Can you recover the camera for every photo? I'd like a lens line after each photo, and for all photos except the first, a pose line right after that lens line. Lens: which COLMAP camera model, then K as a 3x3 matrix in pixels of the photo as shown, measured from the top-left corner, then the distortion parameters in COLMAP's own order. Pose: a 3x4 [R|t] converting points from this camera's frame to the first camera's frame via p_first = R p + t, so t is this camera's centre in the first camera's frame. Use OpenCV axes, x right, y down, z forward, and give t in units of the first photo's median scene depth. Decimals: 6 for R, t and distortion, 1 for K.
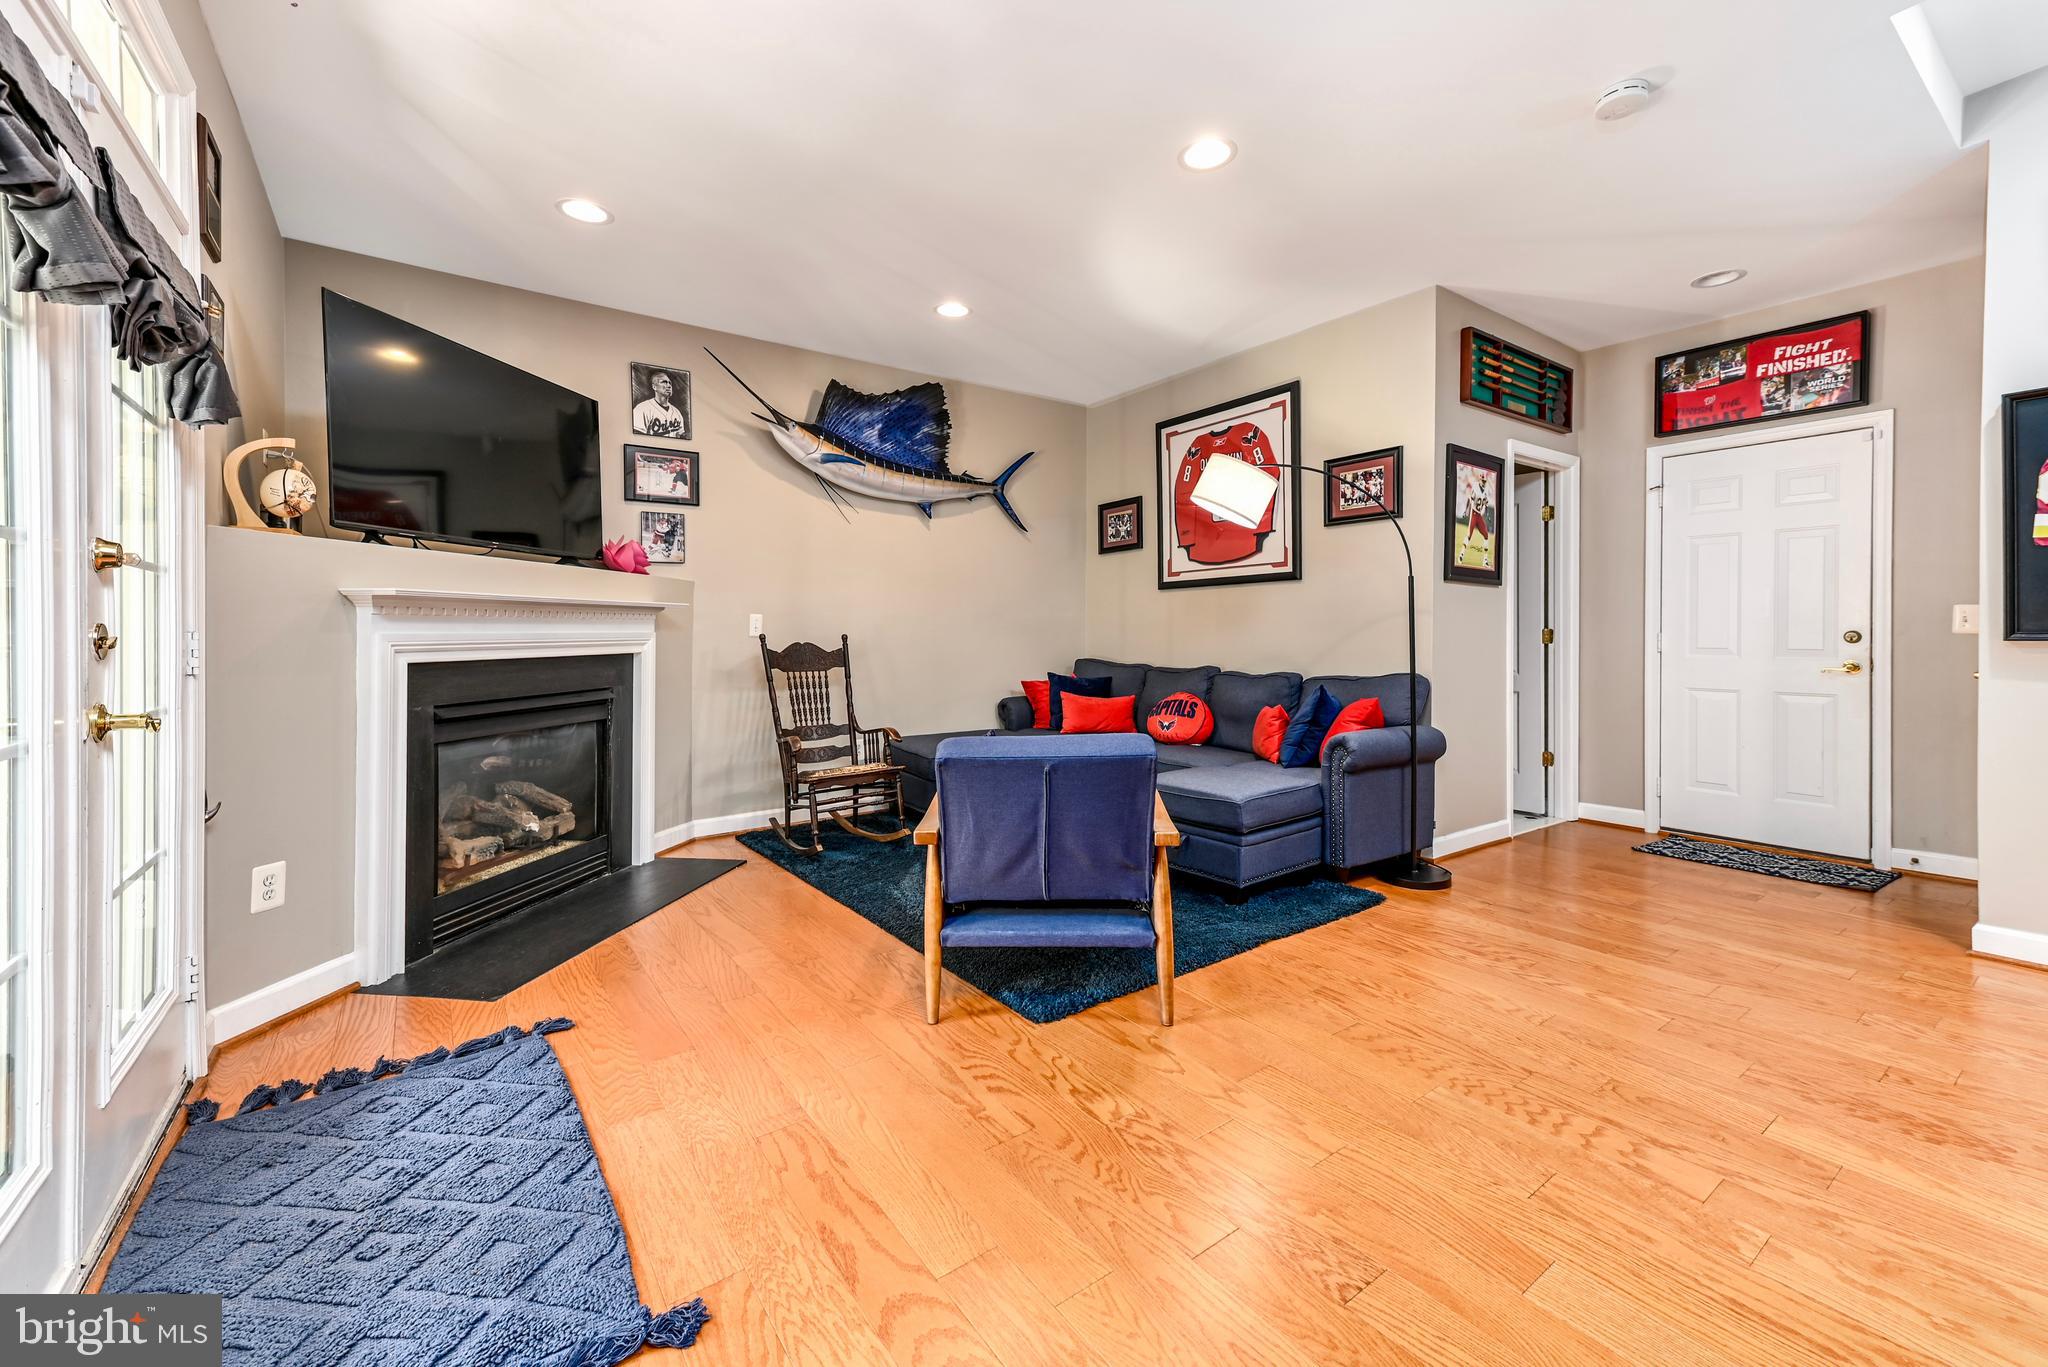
lens RADIAL K [[831.4, 0, 1025.1], [0, 831.4, 652.0], [0, 0, 1]] dist [0.018029, -0.000043]
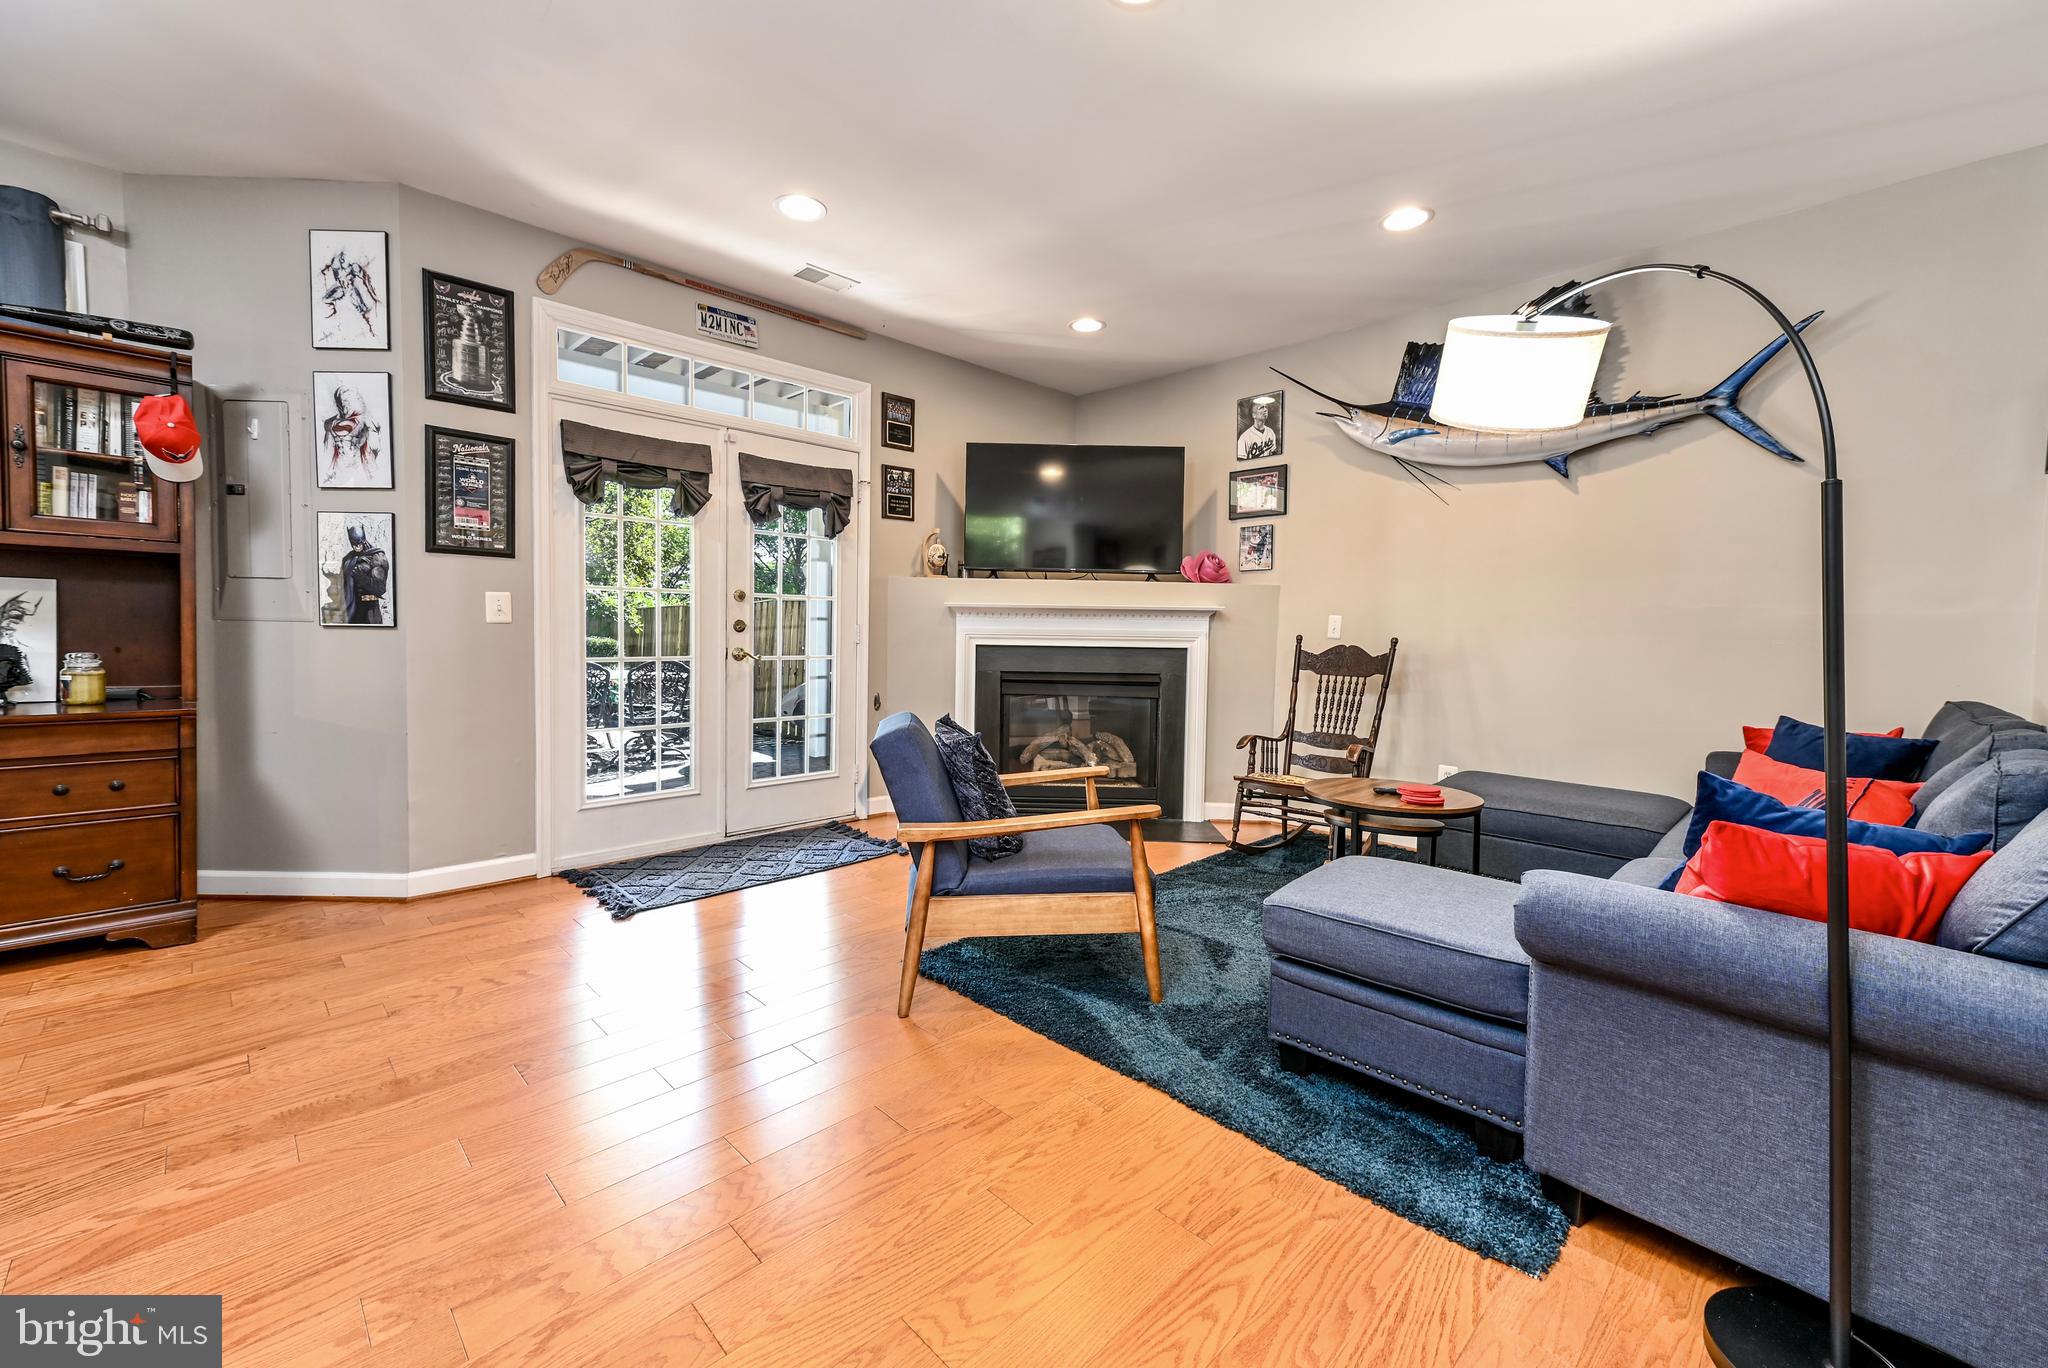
lens RADIAL K [[814.9, 0, 1021.2], [0, 814.9, 675.1], [0, 0, 1]] dist [0.015232, -0.000111]
pose [[0.149747, 0.061822, -0.986790, 0.620792], [-0.042487, 0.997524, 0.056047, -0.014732], [0.987811, 0.033533, 0.152003, 0.530822]]
